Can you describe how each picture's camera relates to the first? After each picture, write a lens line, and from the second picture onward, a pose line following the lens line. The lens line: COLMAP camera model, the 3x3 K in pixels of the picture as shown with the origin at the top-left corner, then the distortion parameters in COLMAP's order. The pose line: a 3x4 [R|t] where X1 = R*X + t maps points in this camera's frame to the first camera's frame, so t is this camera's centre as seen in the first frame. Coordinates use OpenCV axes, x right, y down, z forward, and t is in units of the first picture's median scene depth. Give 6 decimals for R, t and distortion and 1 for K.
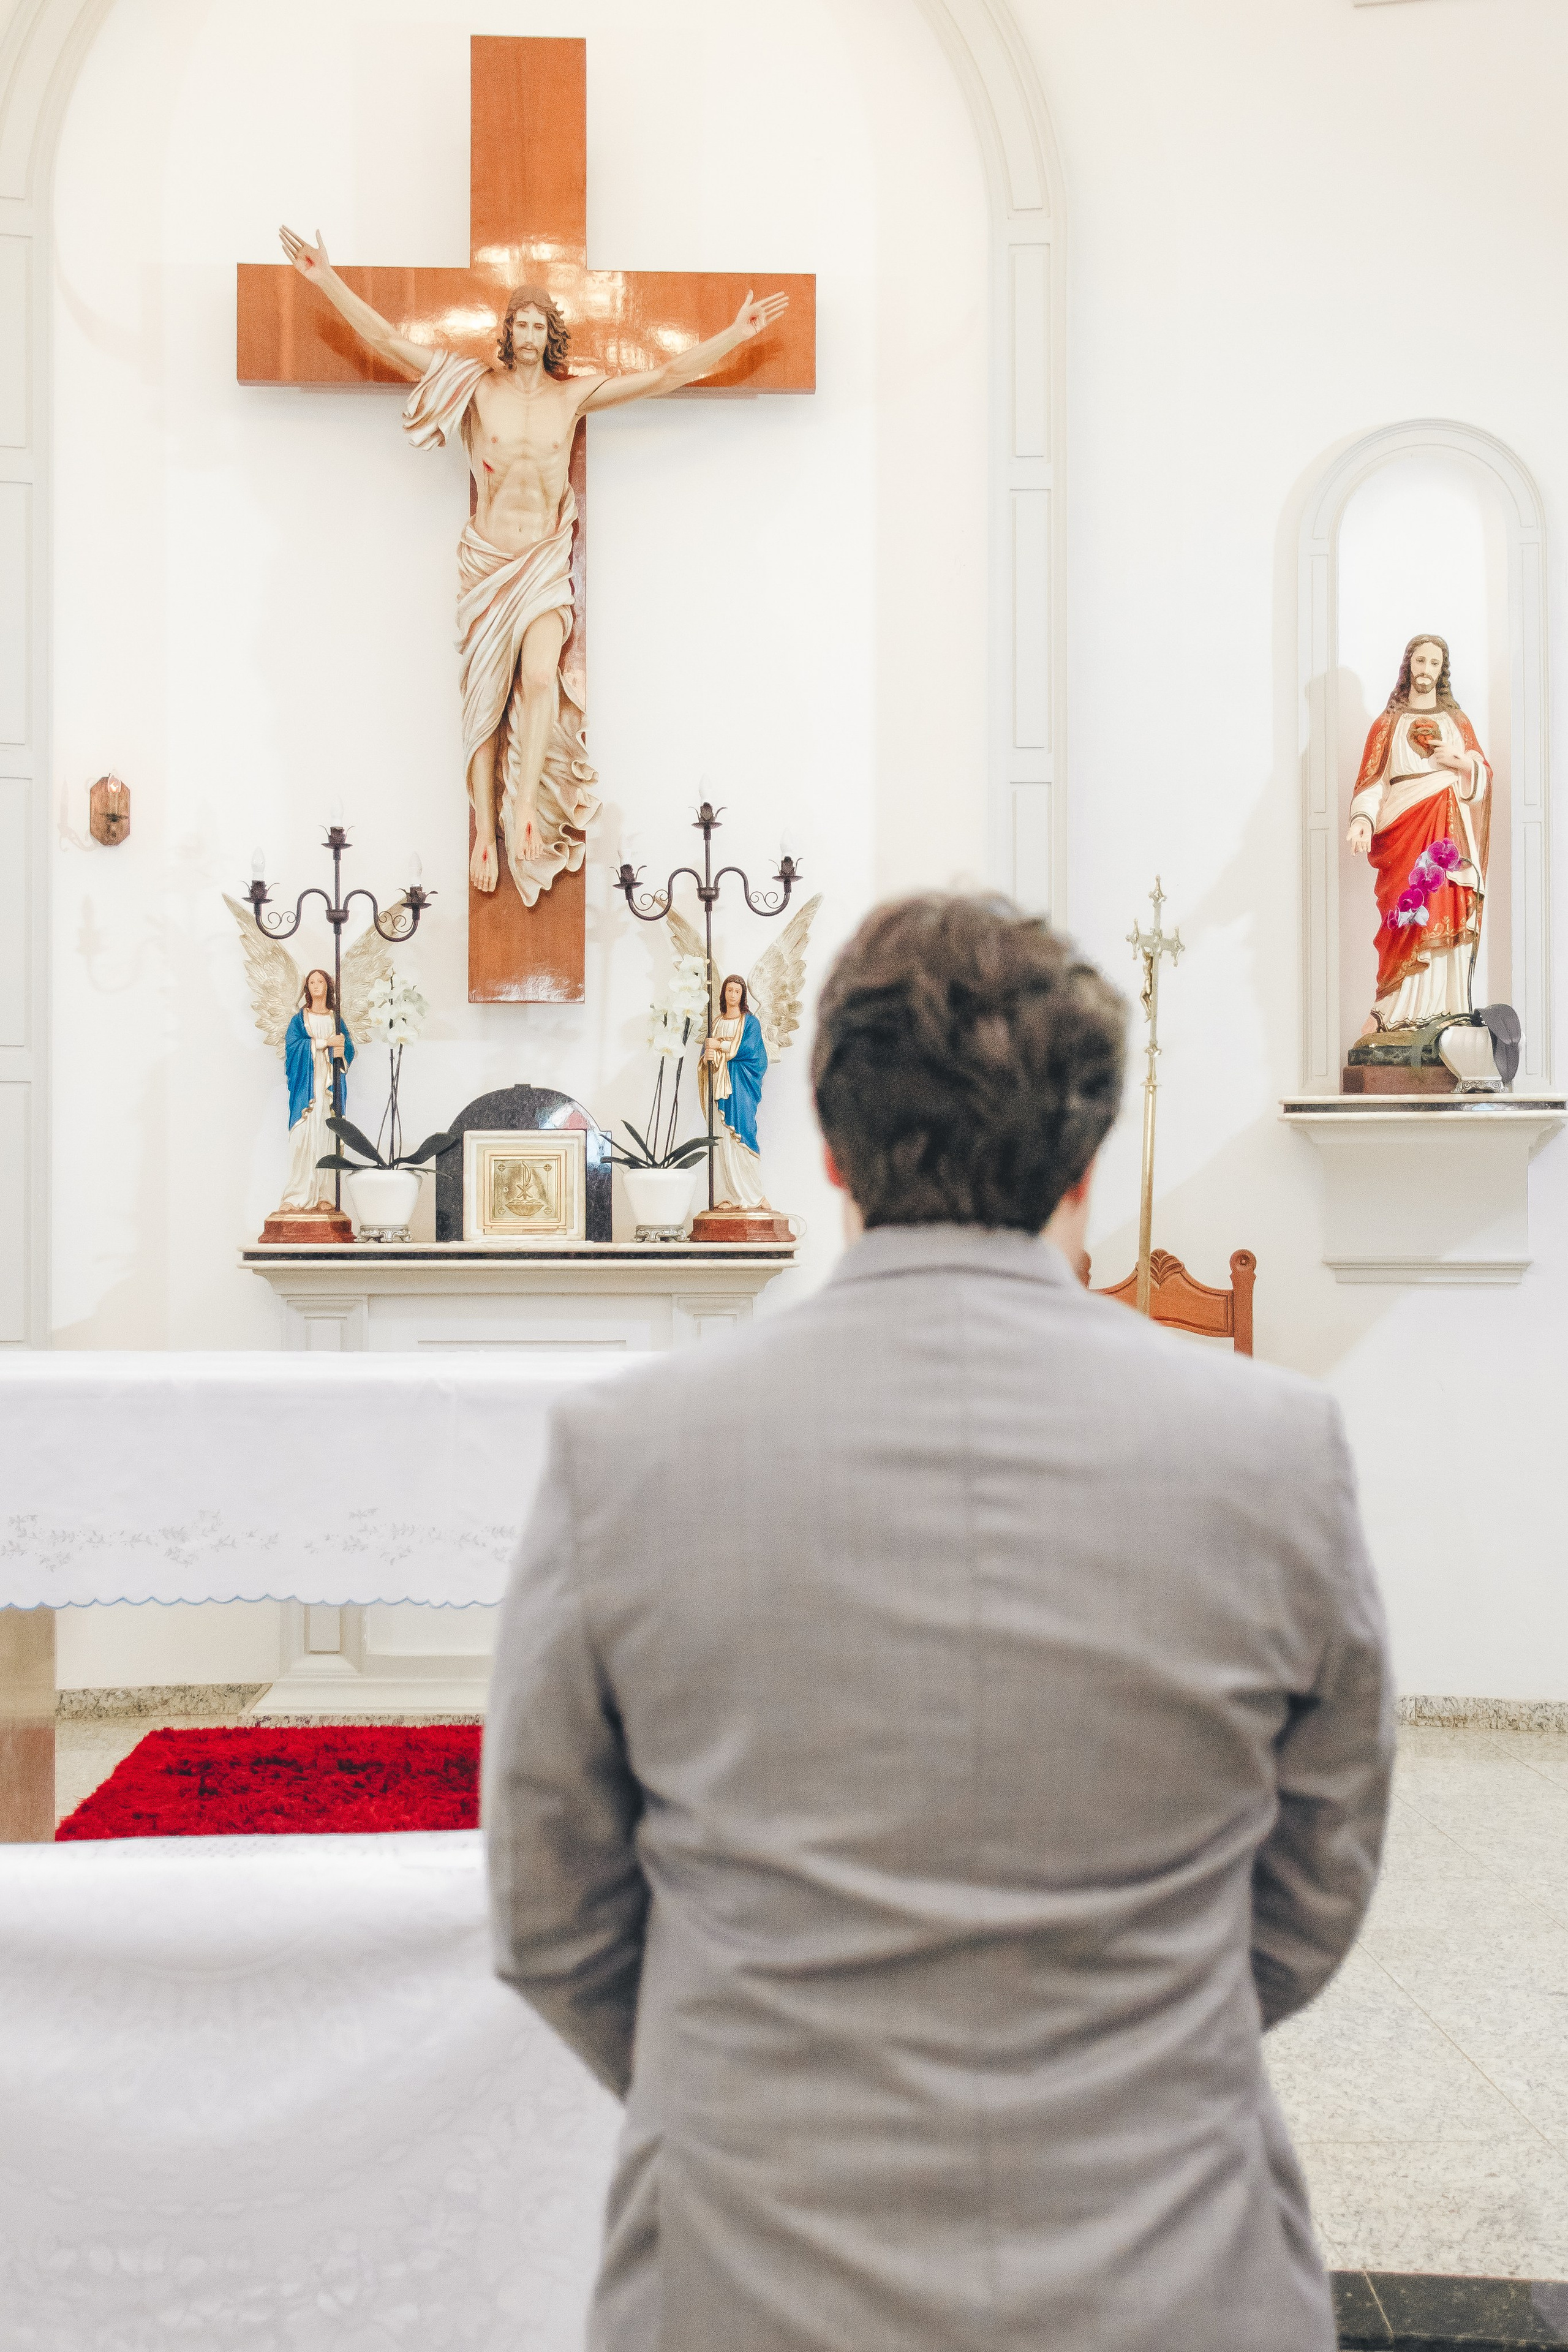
lens RADIAL K [[2934.0, 0, 642.1], [0, 2934.0, 1256.7], [0, 0, 1]] dist [0.100158, 0.000000]
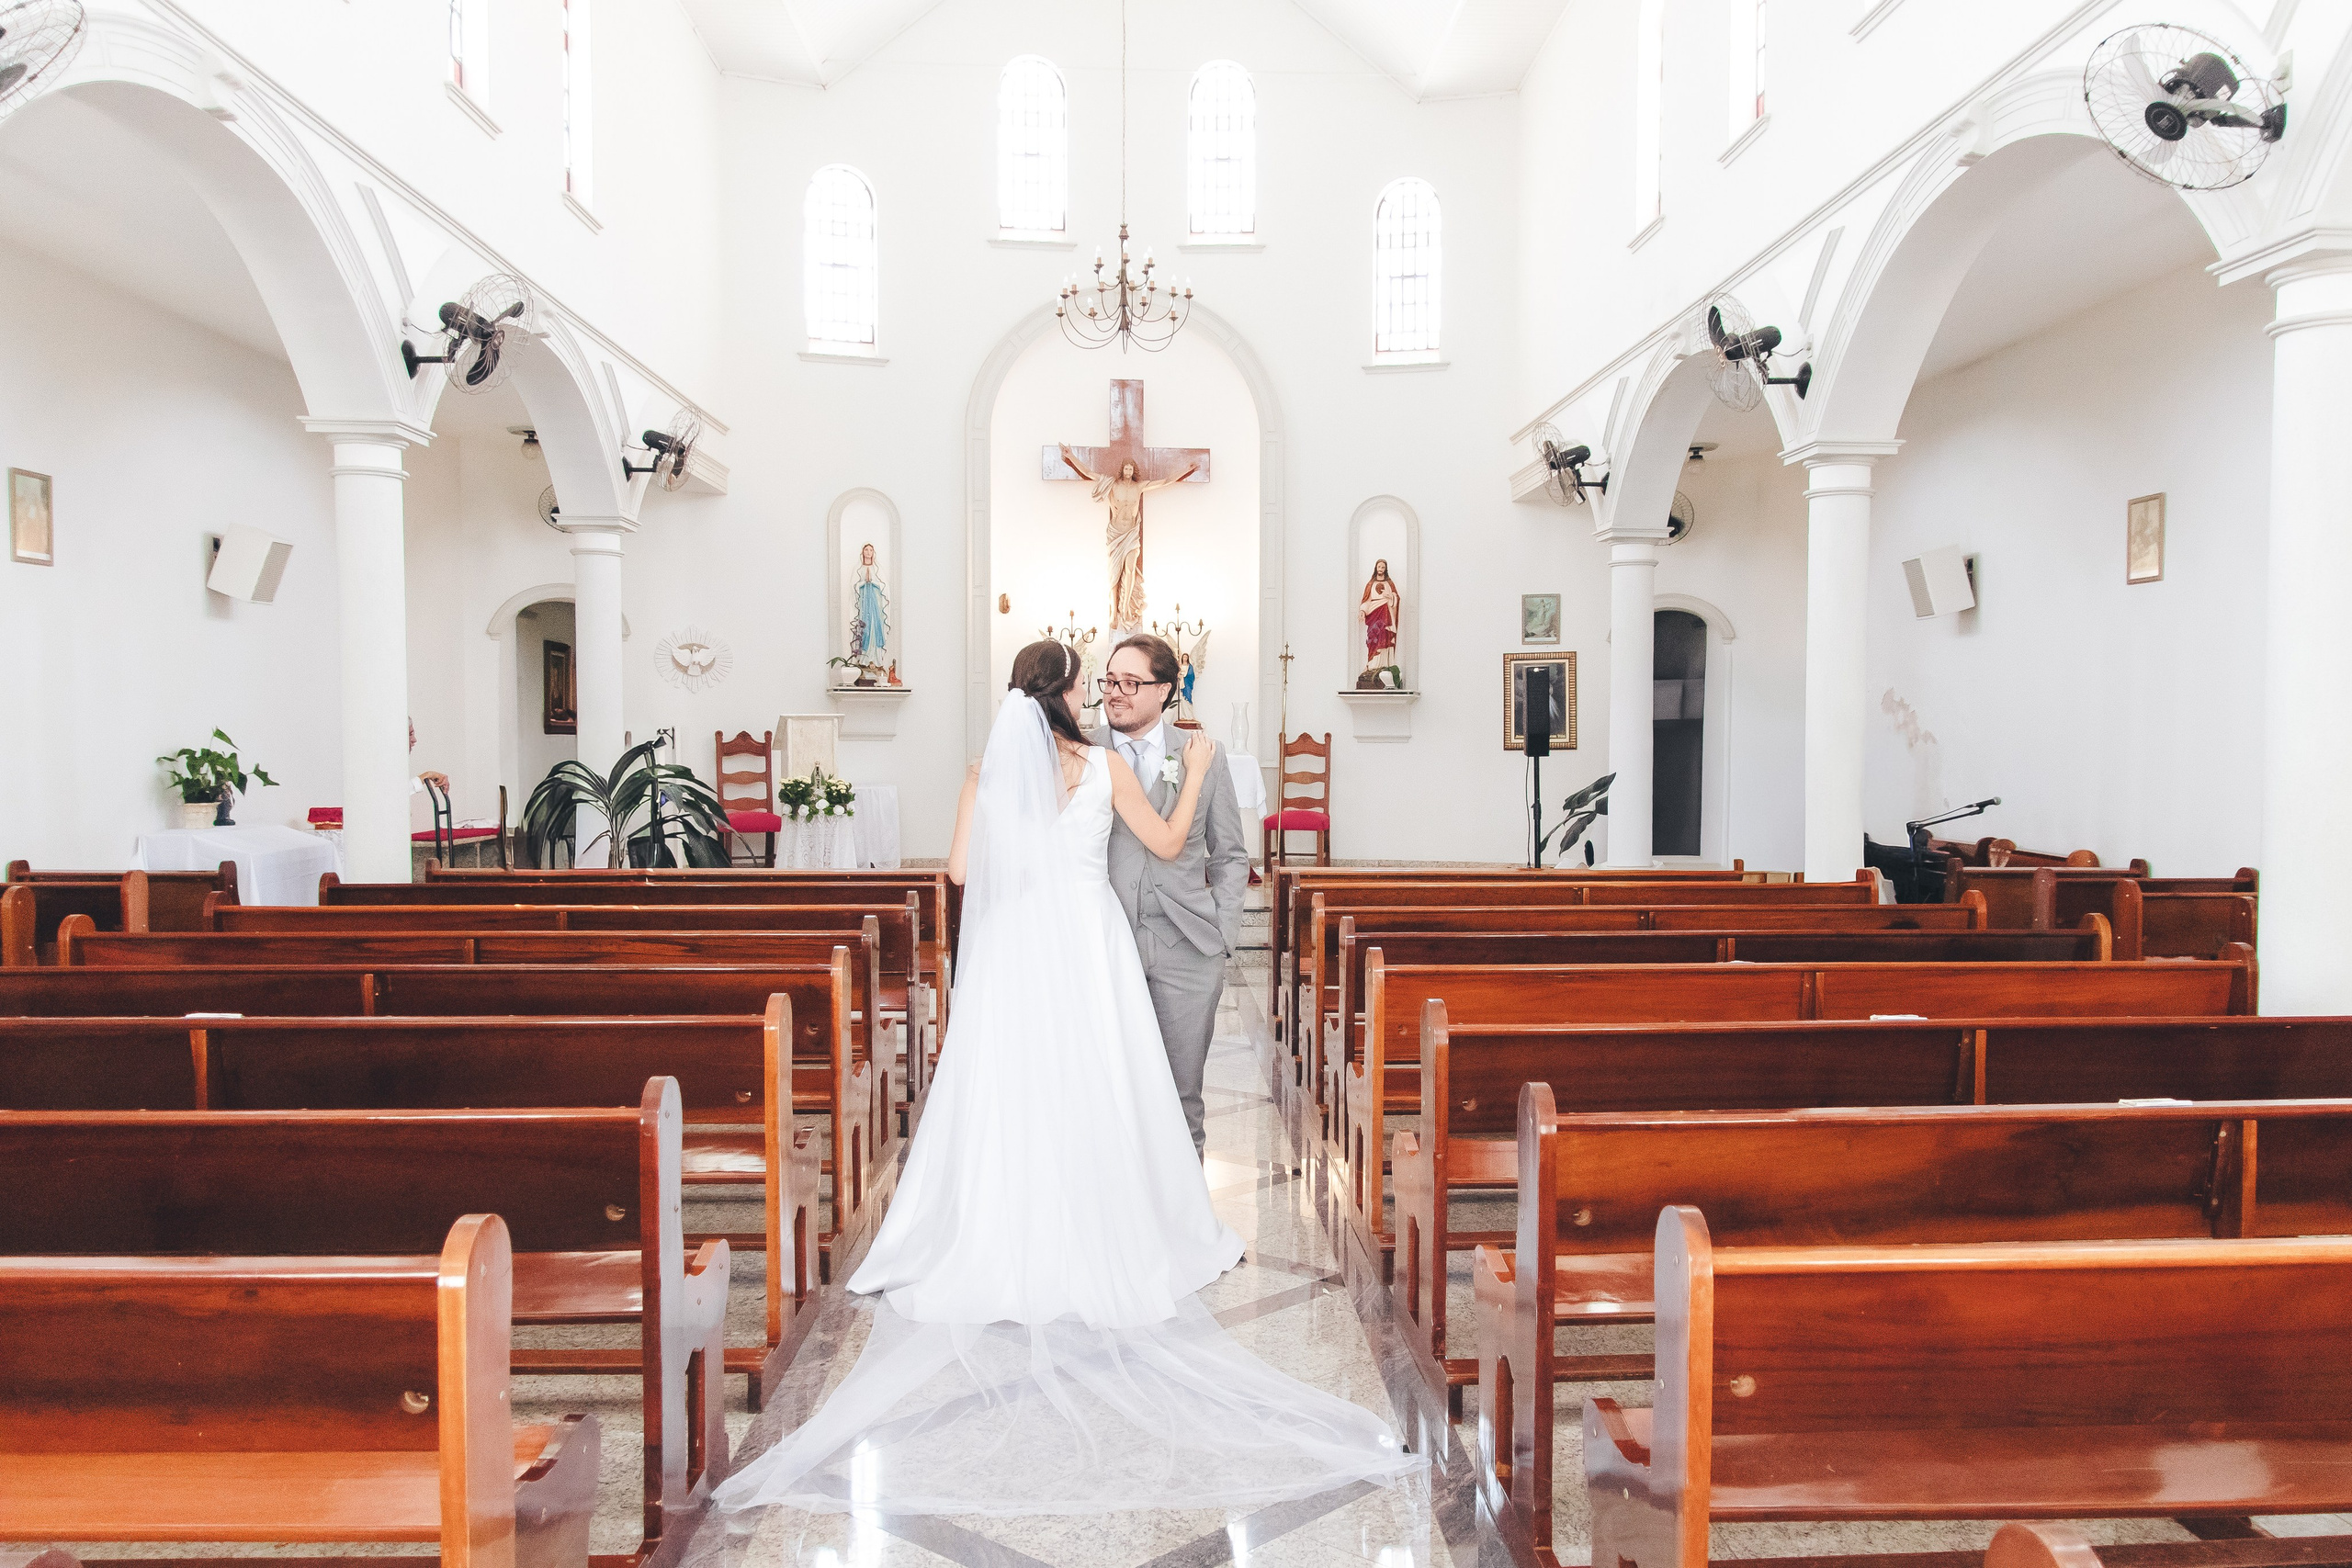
lens RADIAL K [[1990.8, 0, 1223.2], [0, 1990.8, 823.7], [0, 0, 1]] dist [0.046797, -0.015712]
pose [[0.999956, 0.007260, 0.005929, 0.063727], [-0.007547, 0.998717, 0.050066, -0.012004], [-0.005558, -0.050109, 0.998728, -1.376559]]
